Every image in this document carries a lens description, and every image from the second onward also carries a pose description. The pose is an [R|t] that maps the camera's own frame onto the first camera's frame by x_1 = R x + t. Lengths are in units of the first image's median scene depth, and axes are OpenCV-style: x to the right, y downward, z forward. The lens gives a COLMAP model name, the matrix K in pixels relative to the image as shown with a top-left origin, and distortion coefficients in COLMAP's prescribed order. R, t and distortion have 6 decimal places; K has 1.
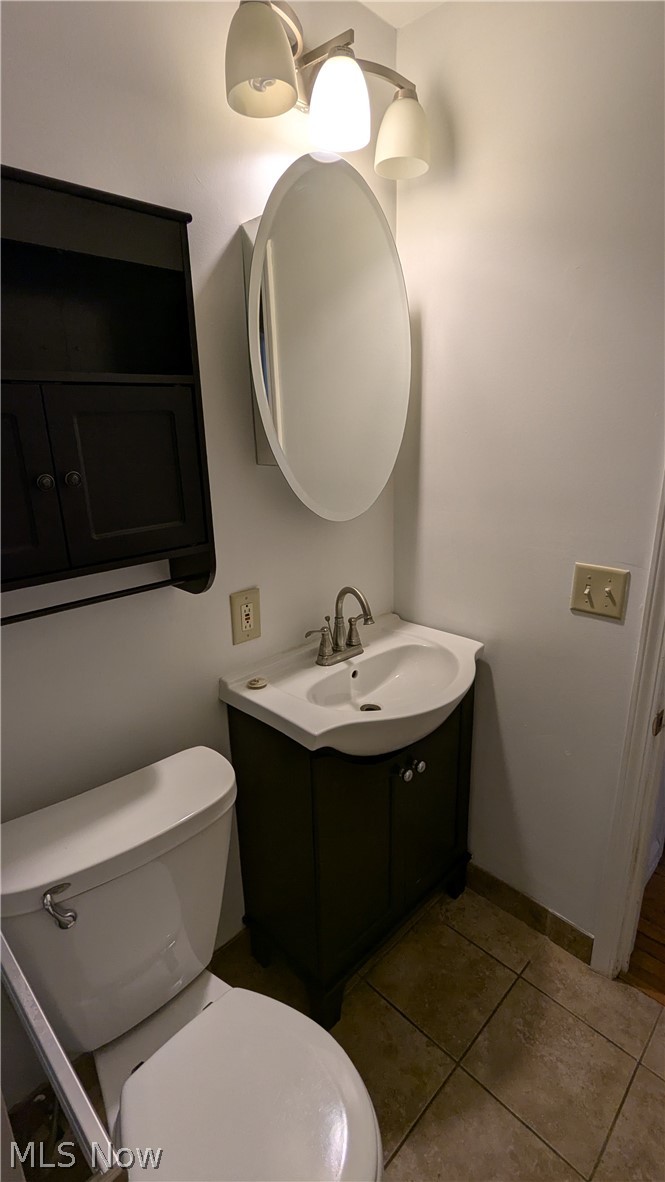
lens RADIAL K [[556.5, 0, 331.6], [0, 556.5, 590.7], [0, 0, 1]] dist [-0.002911, 0.001199]
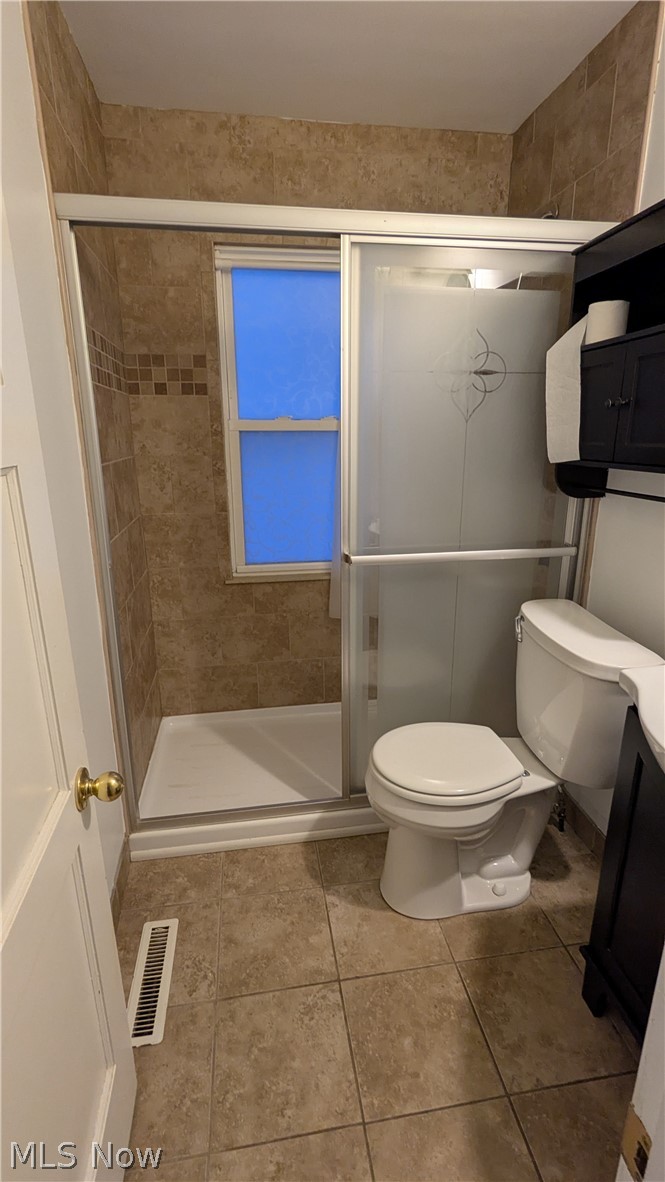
lens RADIAL K [[556.5, 0, 331.6], [0, 556.5, 590.7], [0, 0, 1]] dist [-0.002911, 0.001199]
pose [[-0.591683, 0.252554, -0.765590, 0.892927], [-0.211288, 0.867885, 0.449592, -0.179738], [0.777990, 0.427775, -0.460151, 0.878130]]
